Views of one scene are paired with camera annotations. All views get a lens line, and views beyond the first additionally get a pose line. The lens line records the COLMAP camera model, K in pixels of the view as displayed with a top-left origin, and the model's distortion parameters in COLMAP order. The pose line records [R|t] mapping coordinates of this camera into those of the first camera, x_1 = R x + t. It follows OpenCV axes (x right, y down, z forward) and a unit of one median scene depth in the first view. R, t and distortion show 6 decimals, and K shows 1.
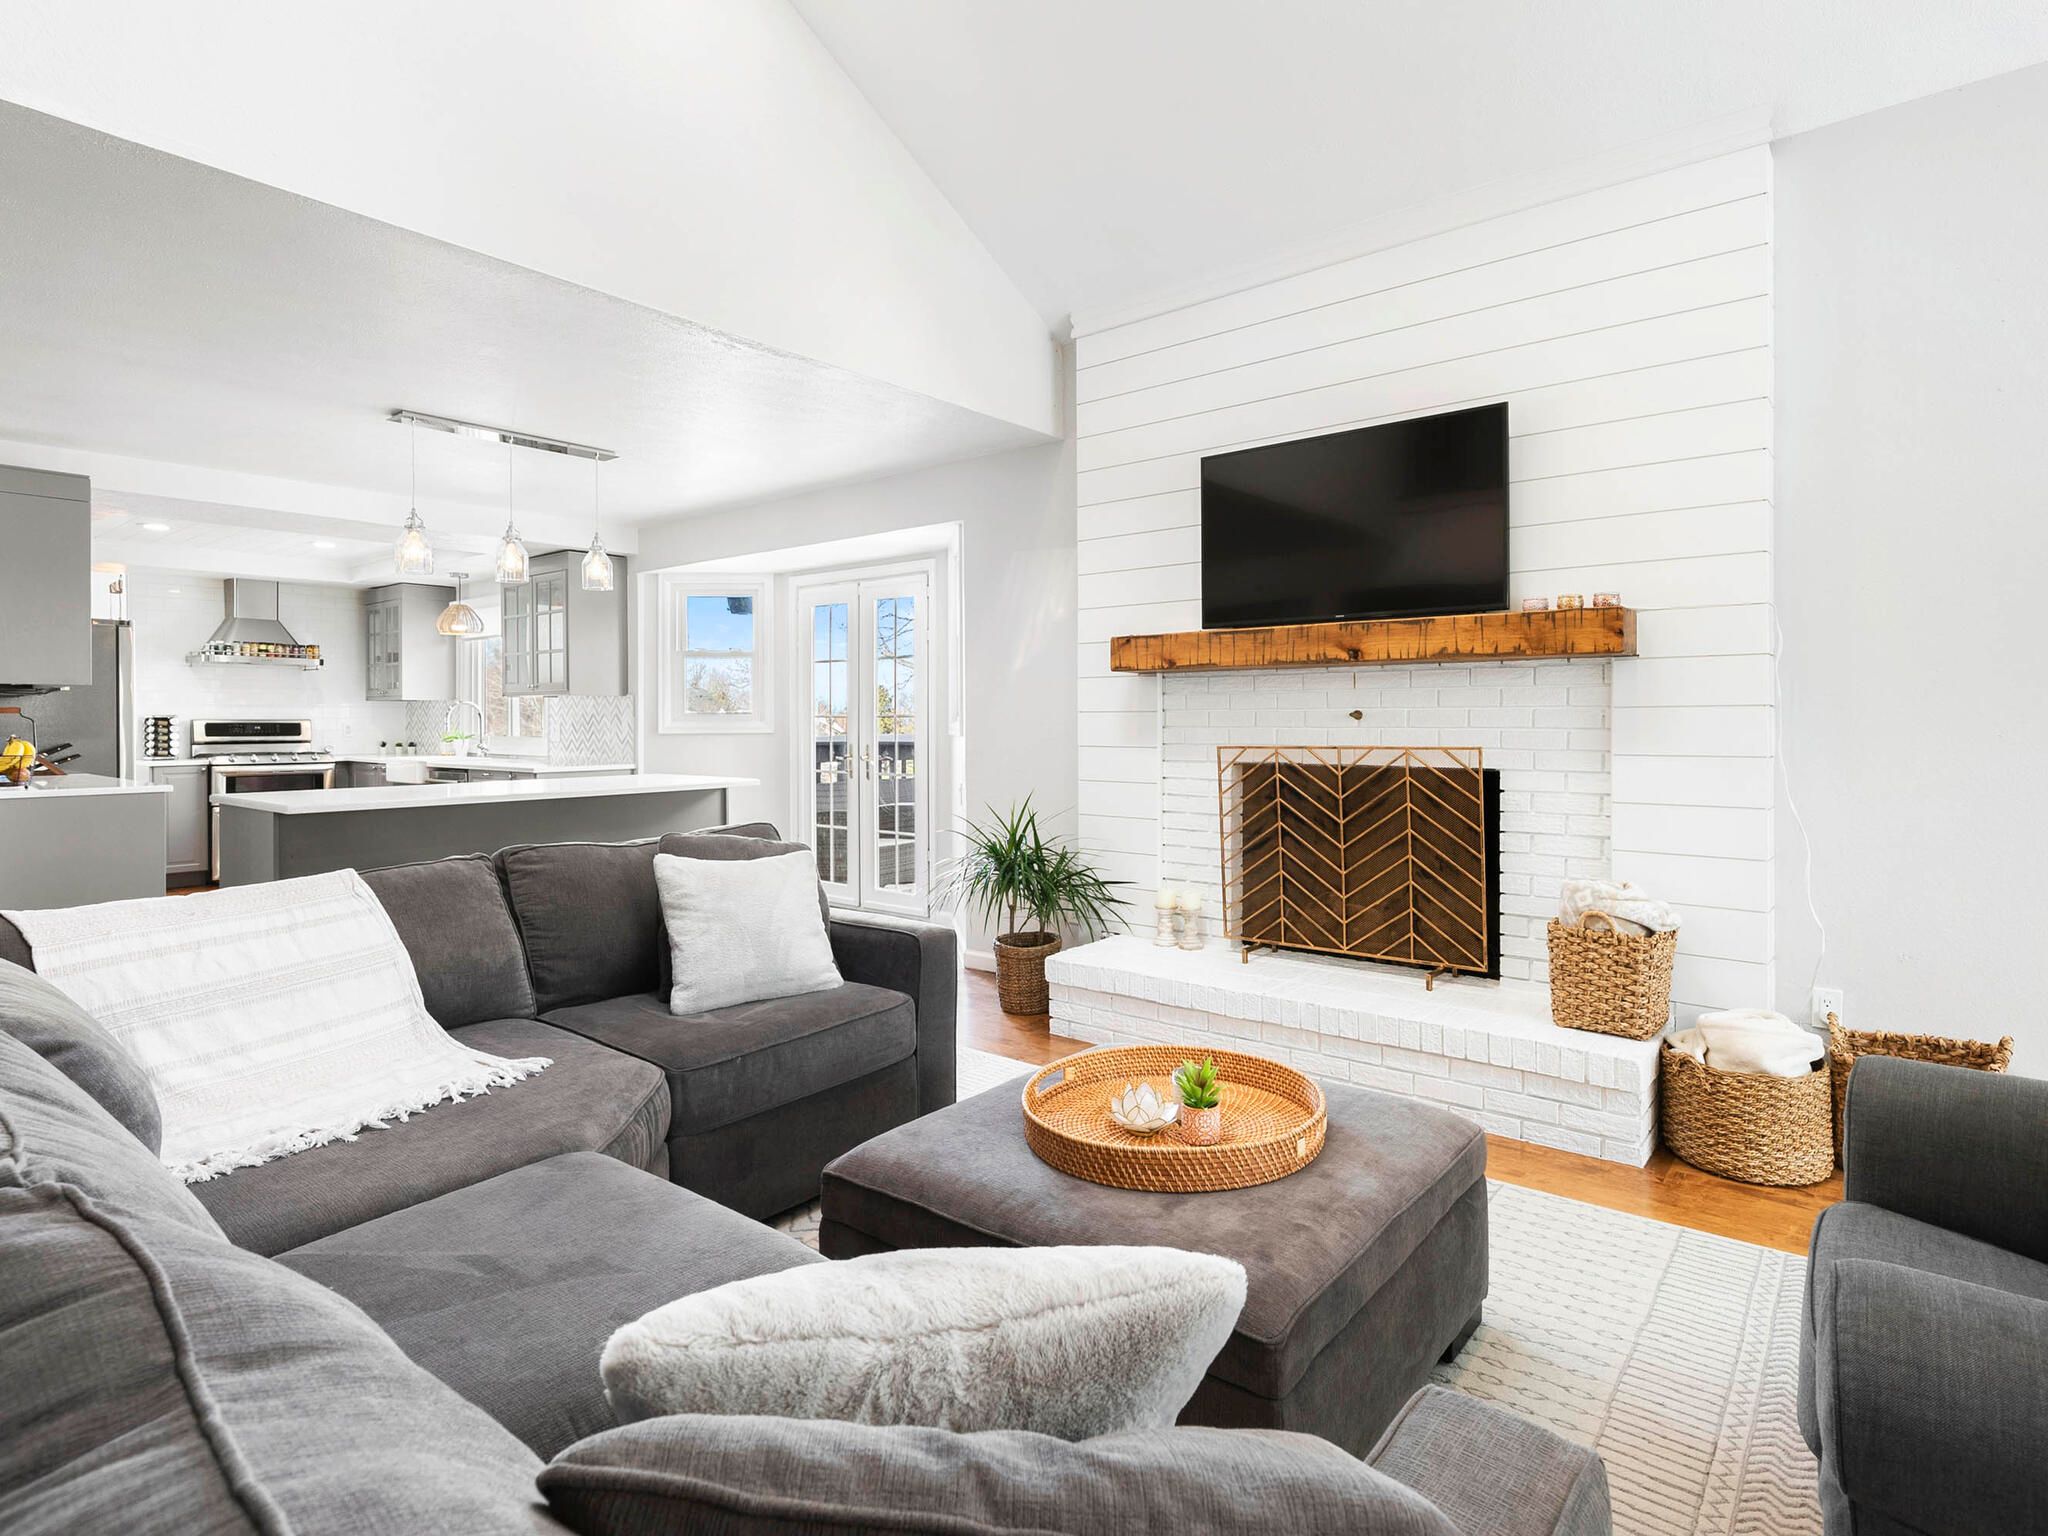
lens RADIAL K [[1060.2, 0, 1079.7], [0, 1060.2, 711.6], [0, 0, 1]] dist [0.001922, -0.000120]
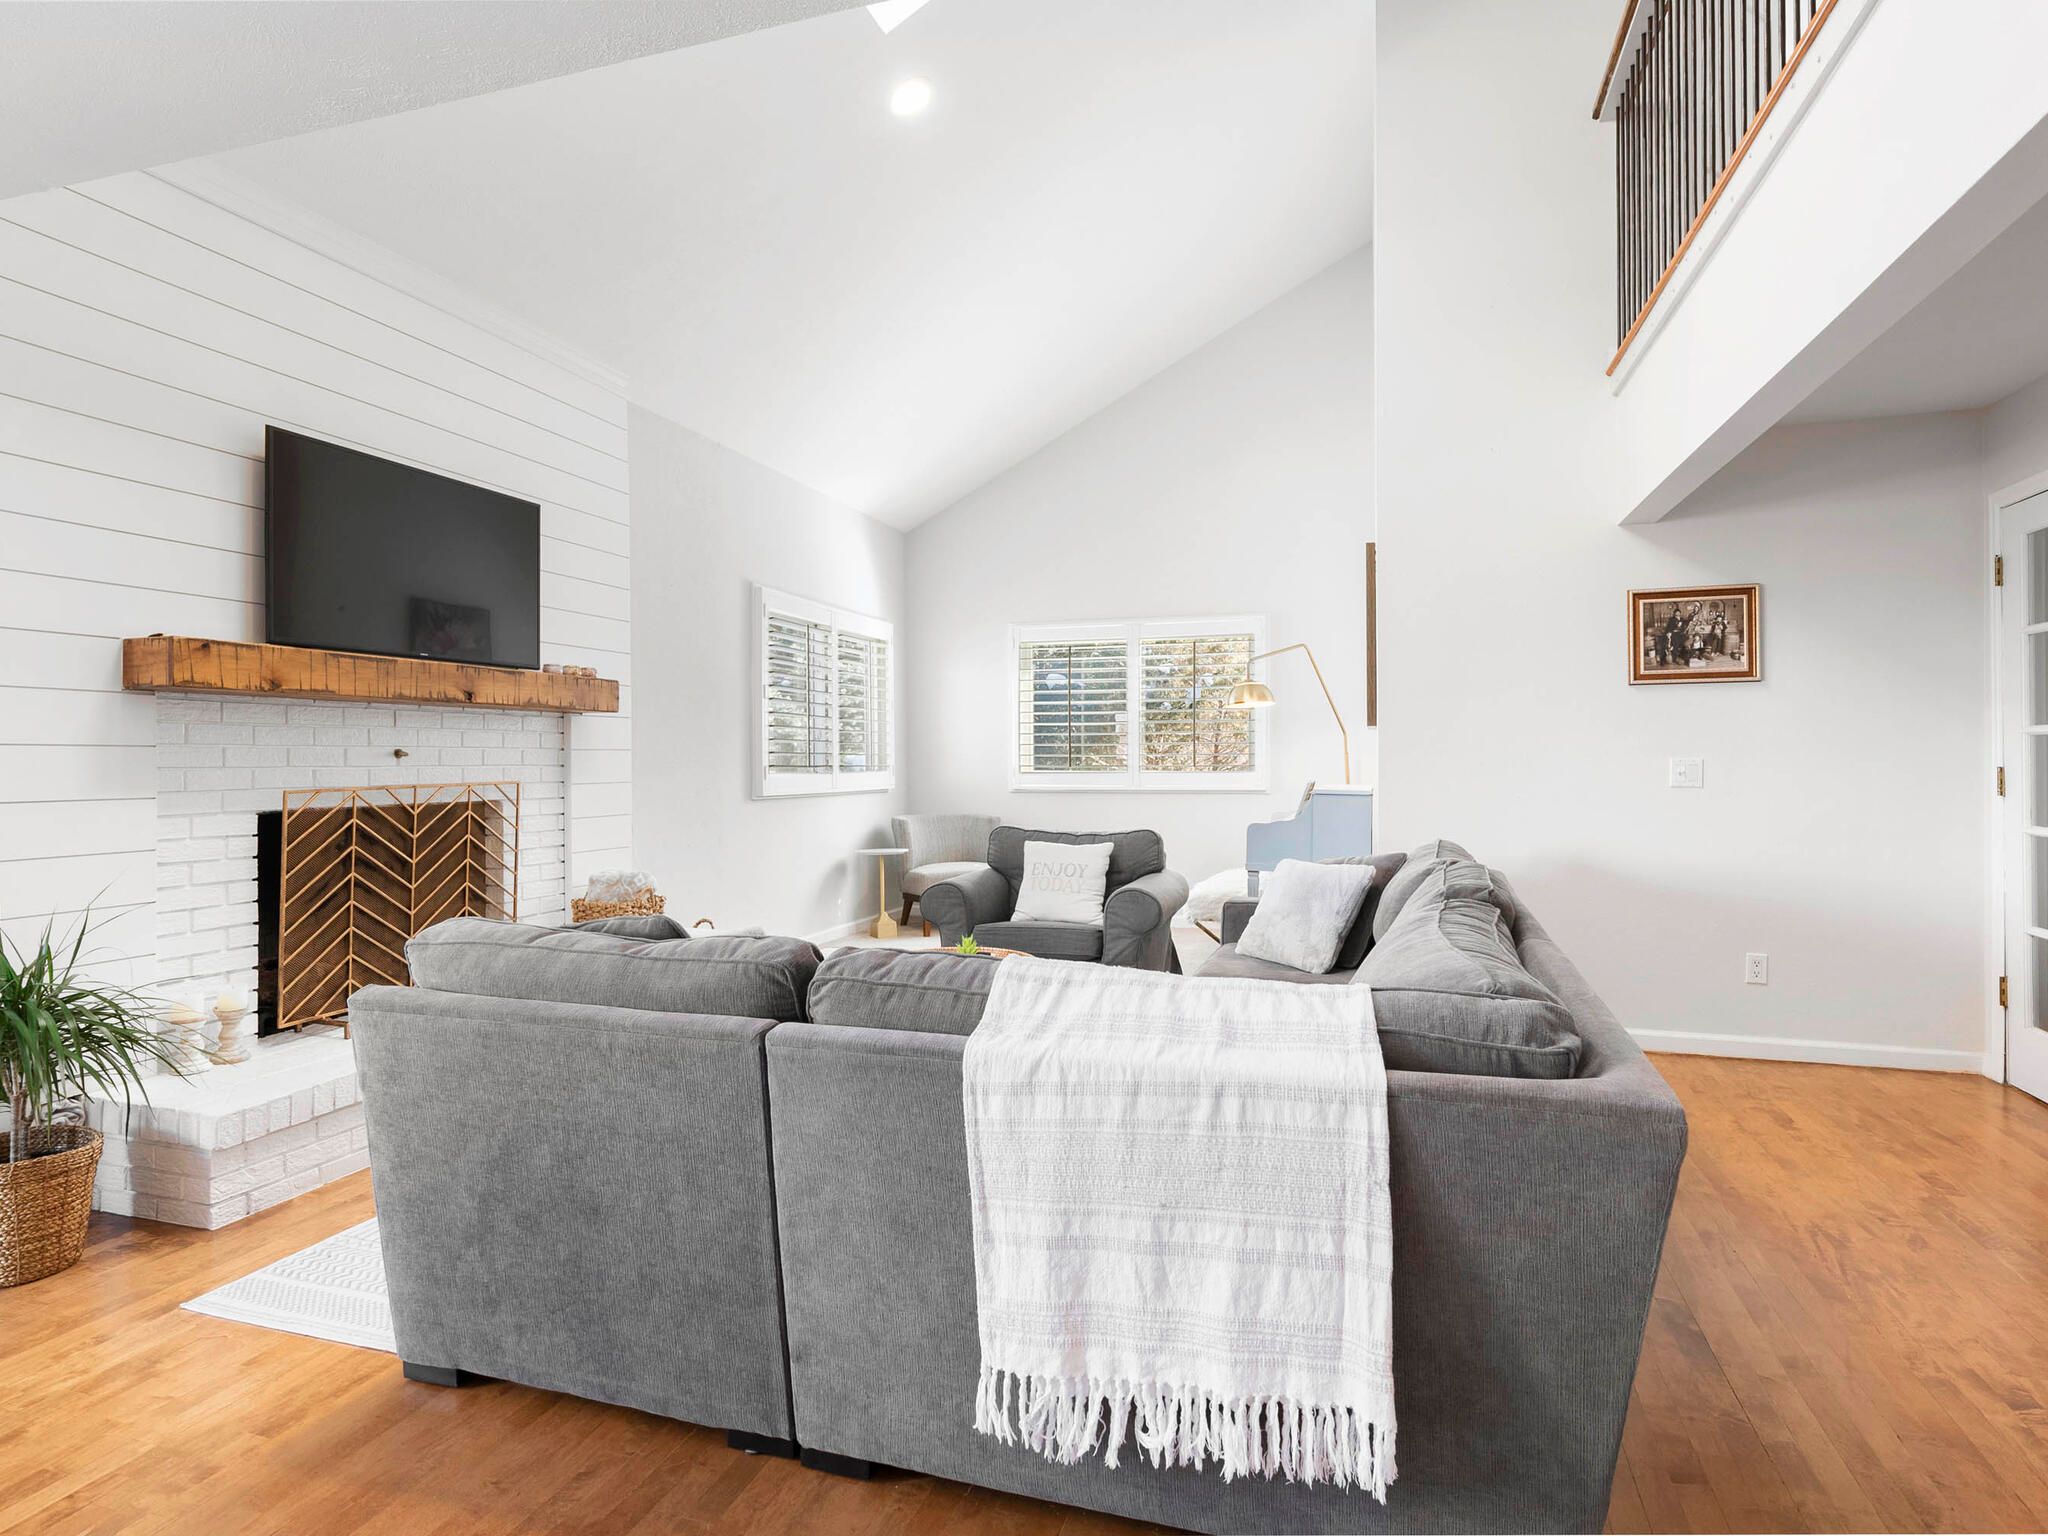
lens RADIAL K [[1129.0, 0, 1022.8], [0, 1129.0, 751.6], [0, 0, 1]] dist [-0.002017, 0.002542]
pose [[-0.343215, 0.009697, 0.939207, -0.950916], [-0.003092, 0.999930, -0.011454, 0.011822], [-0.939252, -0.006835, -0.343161, 0.841097]]
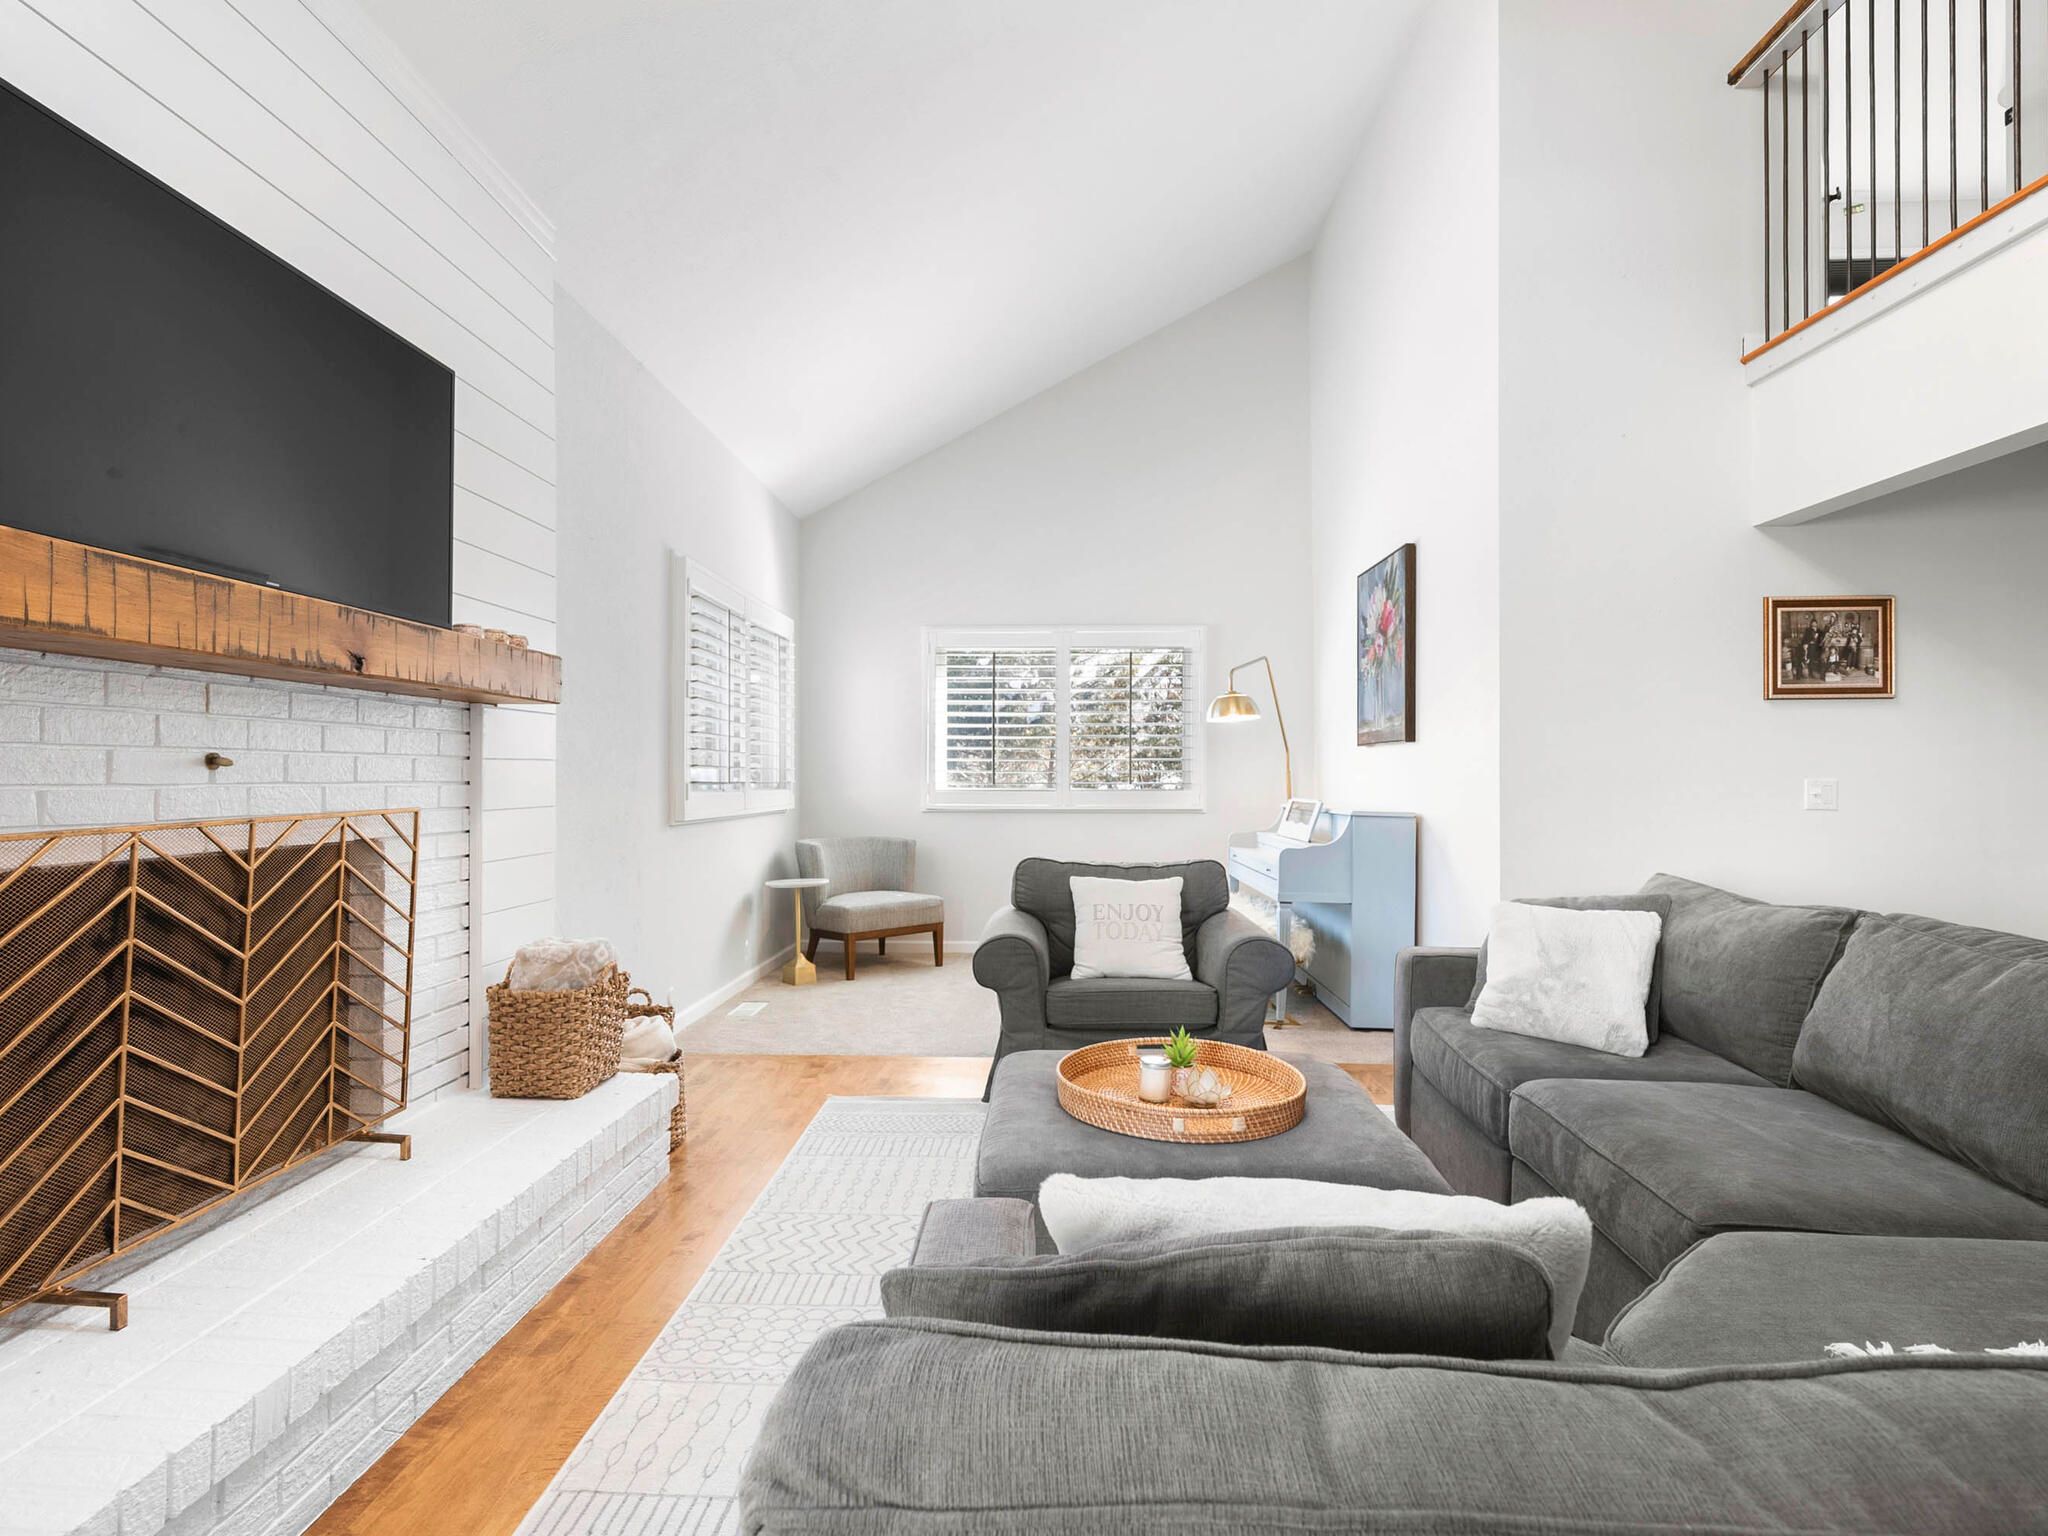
lens RADIAL K [[1002.5, 0, 1023.5], [0, 1002.5, 761.0], [0, 0, 1]] dist [0.000832, -0.000198]
pose [[-0.577883, 0.012549, 0.816023, -0.415525], [-0.007464, 0.999759, -0.020661, 0.011169], [-0.816085, -0.018030, -0.577650, 0.988258]]
